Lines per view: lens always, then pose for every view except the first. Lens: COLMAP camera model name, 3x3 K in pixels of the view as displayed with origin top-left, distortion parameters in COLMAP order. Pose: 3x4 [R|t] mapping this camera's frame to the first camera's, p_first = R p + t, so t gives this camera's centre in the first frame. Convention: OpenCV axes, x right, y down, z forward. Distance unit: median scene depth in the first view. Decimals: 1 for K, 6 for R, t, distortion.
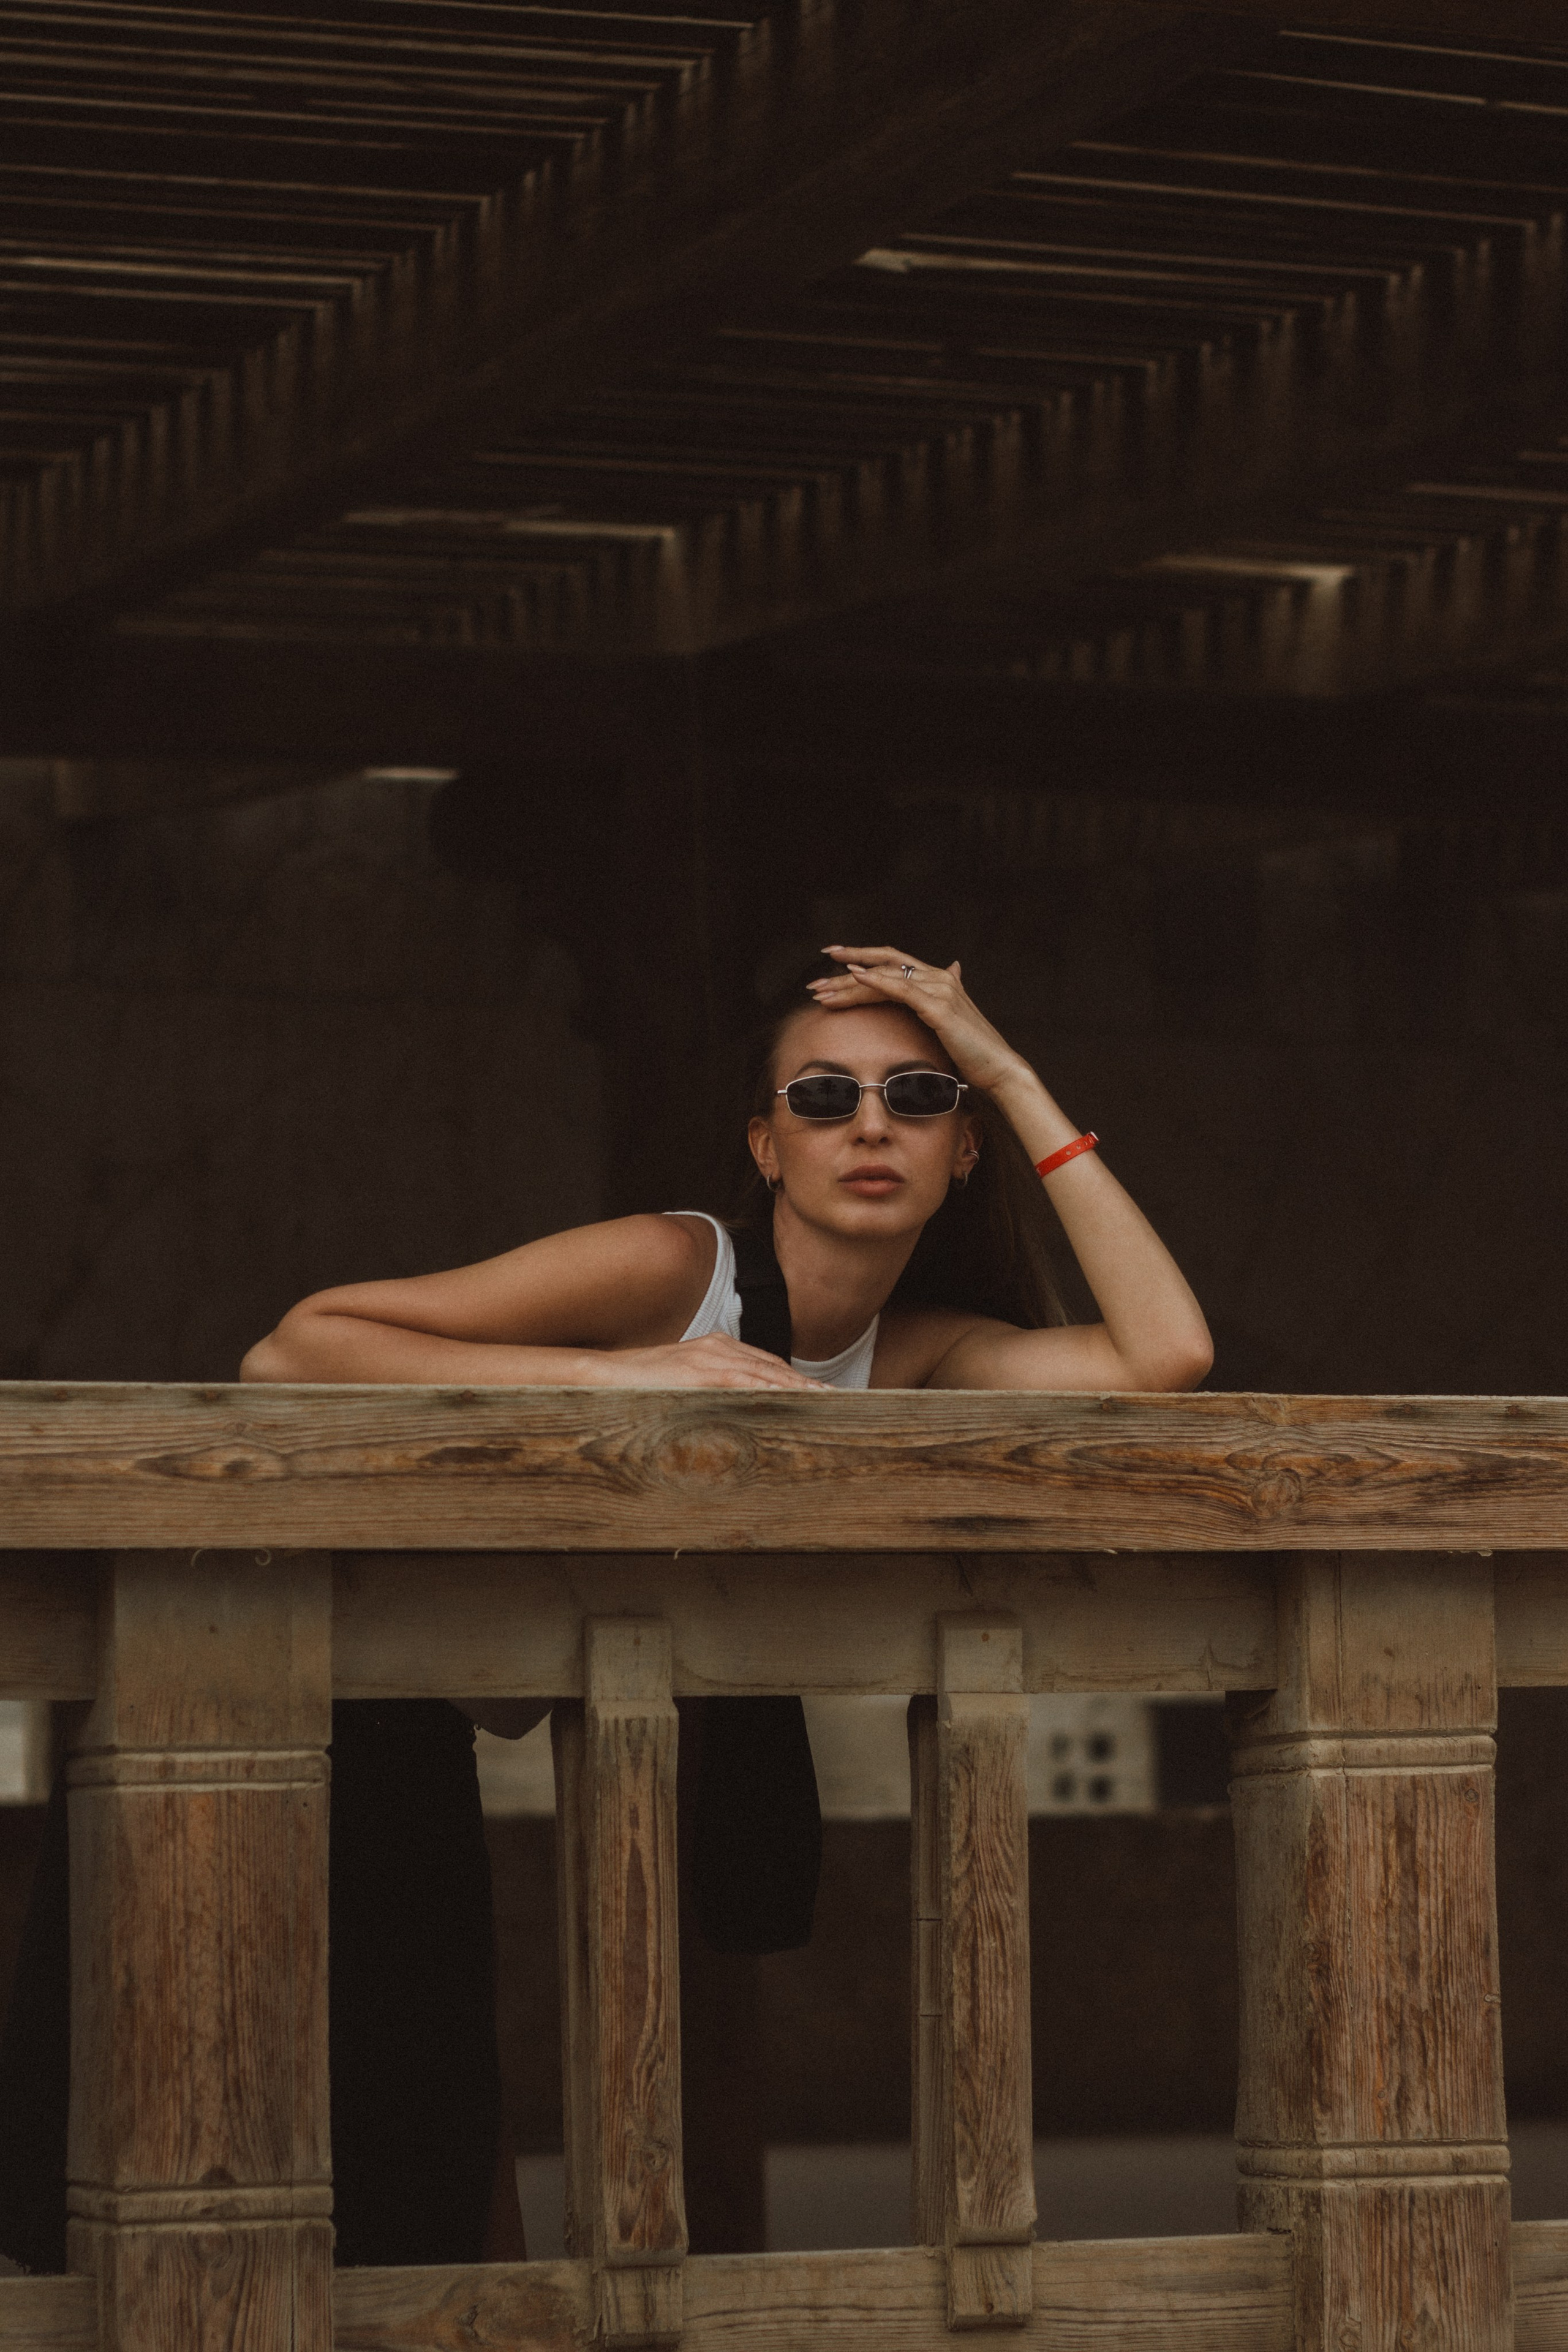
lens RADIAL K [[6256.9, 0, 784.0], [0, 6256.9, 1176.0], [0, 0, 1]] dist [-0.050026, -0.620882]
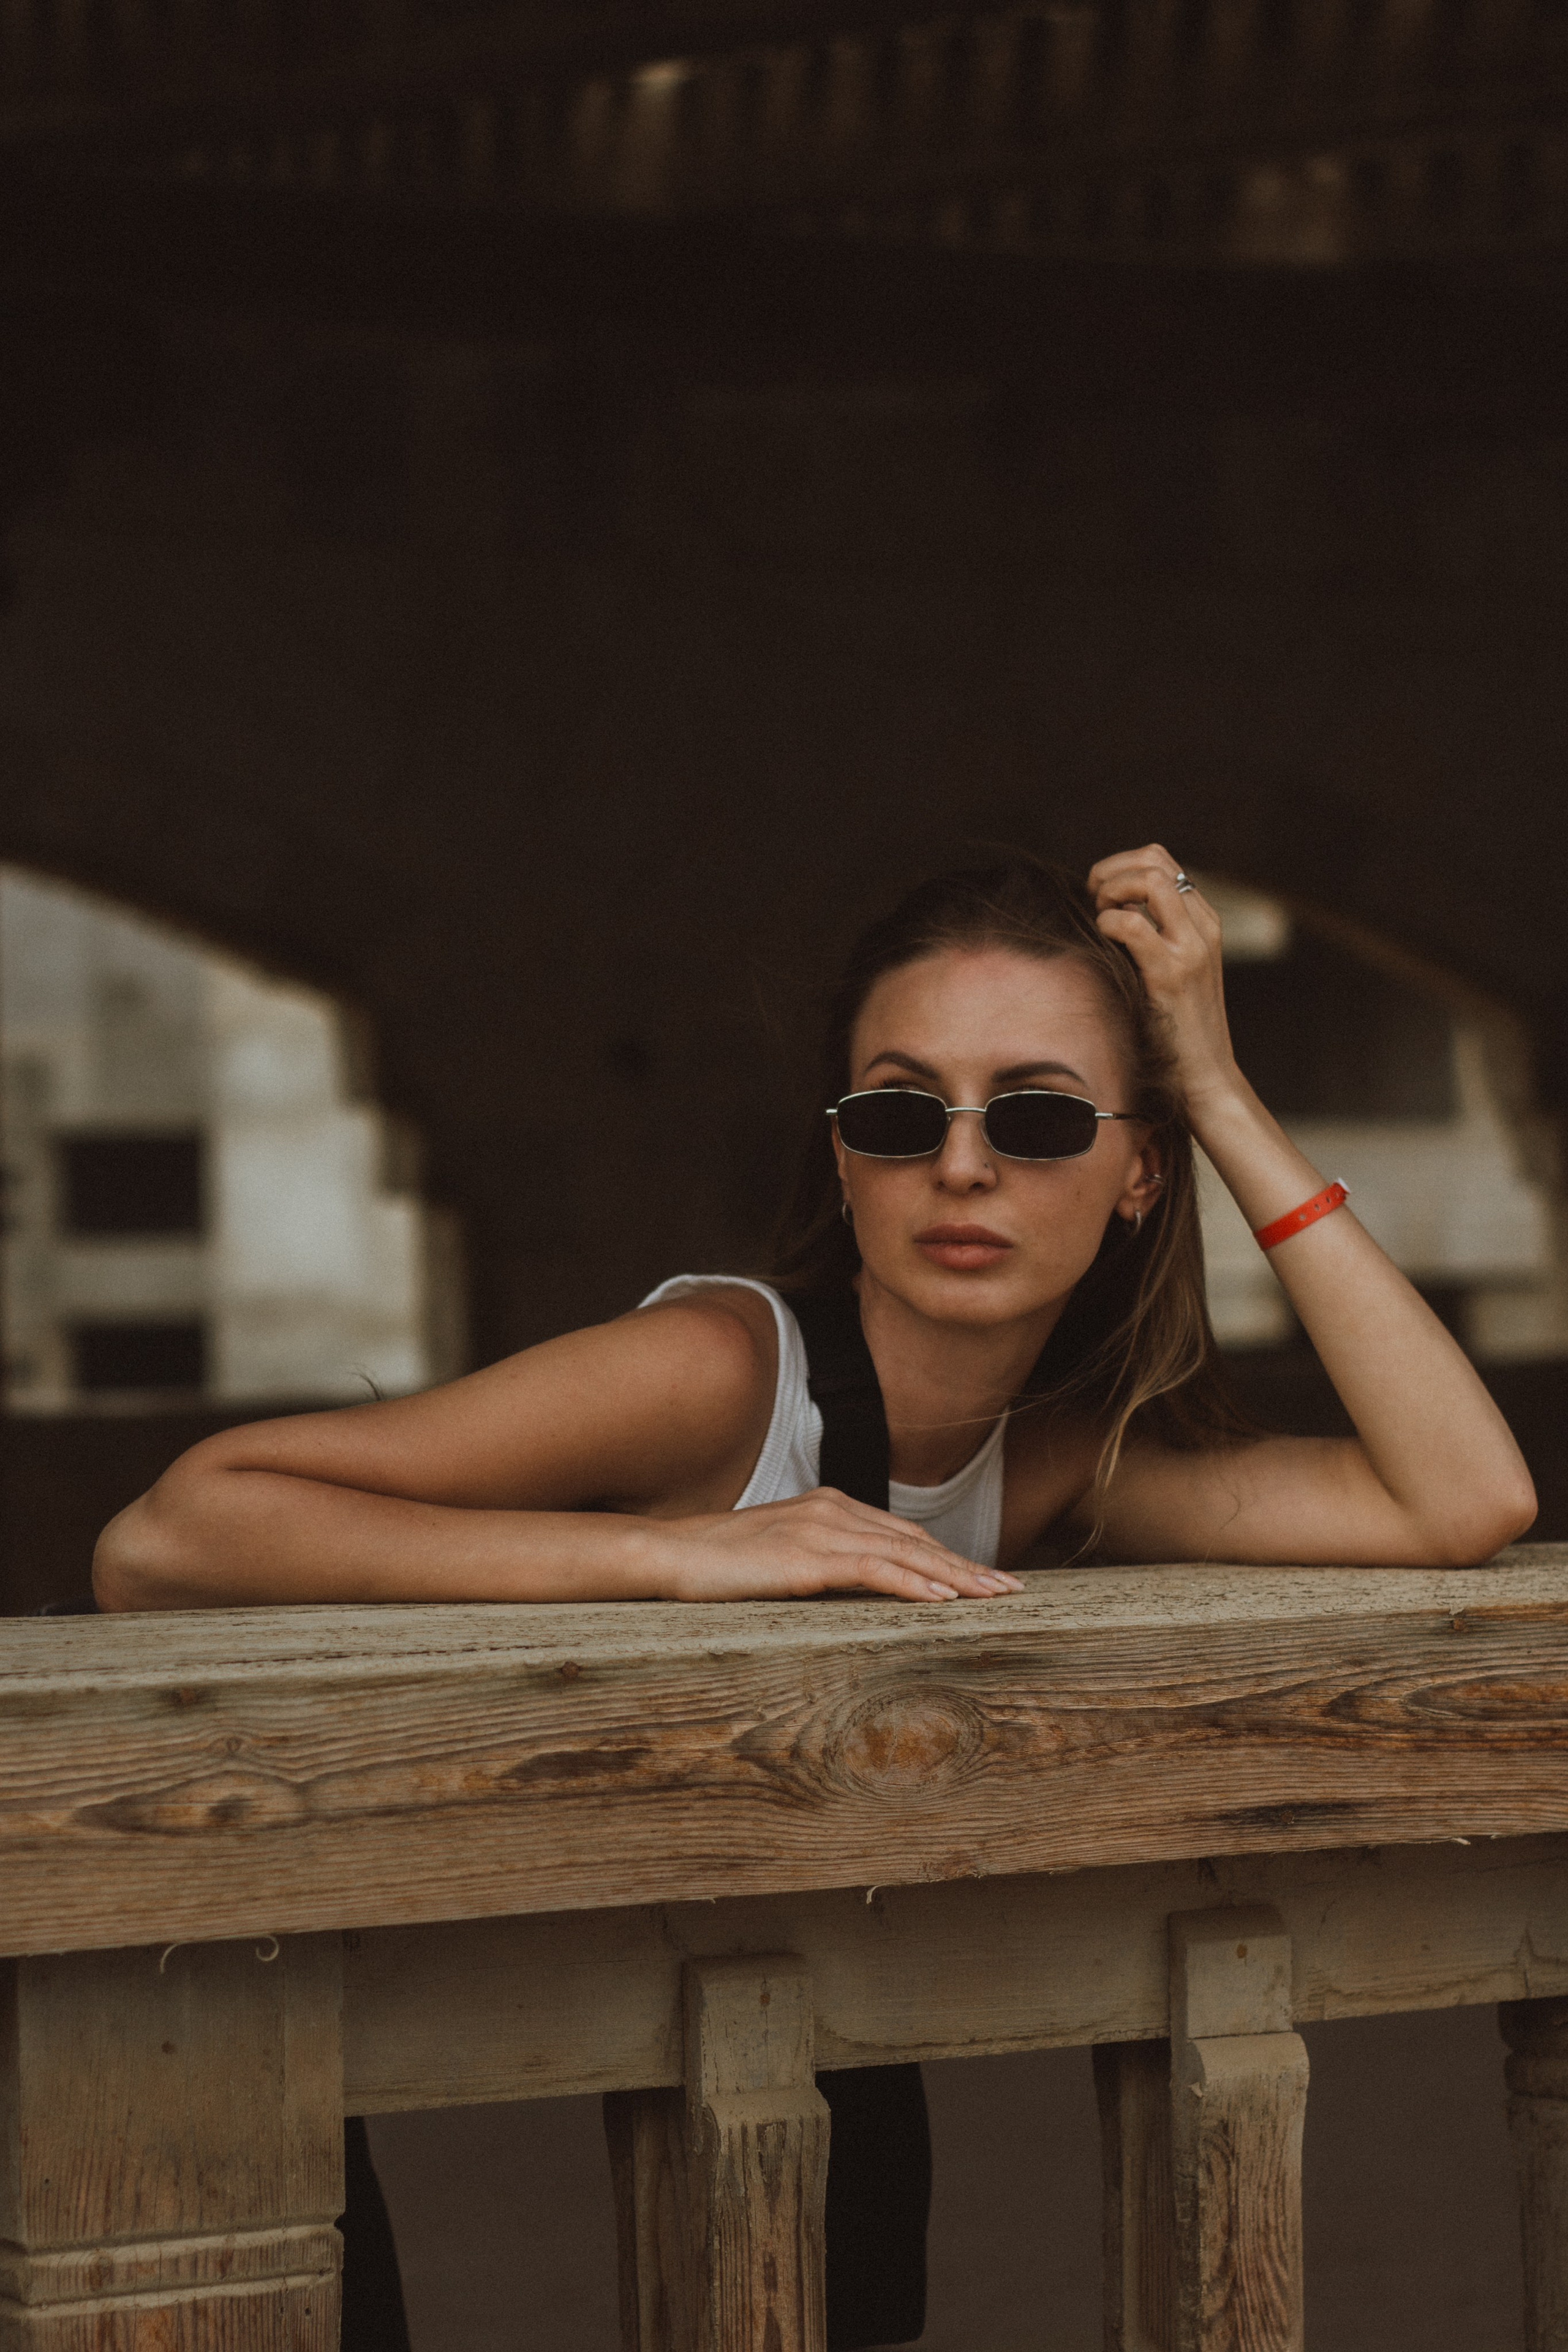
lens RADIAL K [[6256.9, 0, 784.0], [0, 6256.9, 1176.0], [0, 0, 1]] dist [-0.050026, -0.620882]
pose [[0.982399, -0.002235, 0.186781, -0.144752], [-0.016077, 0.995206, 0.096466, -0.074423], [-0.186102, -0.097771, 0.977654, 0.378983]]
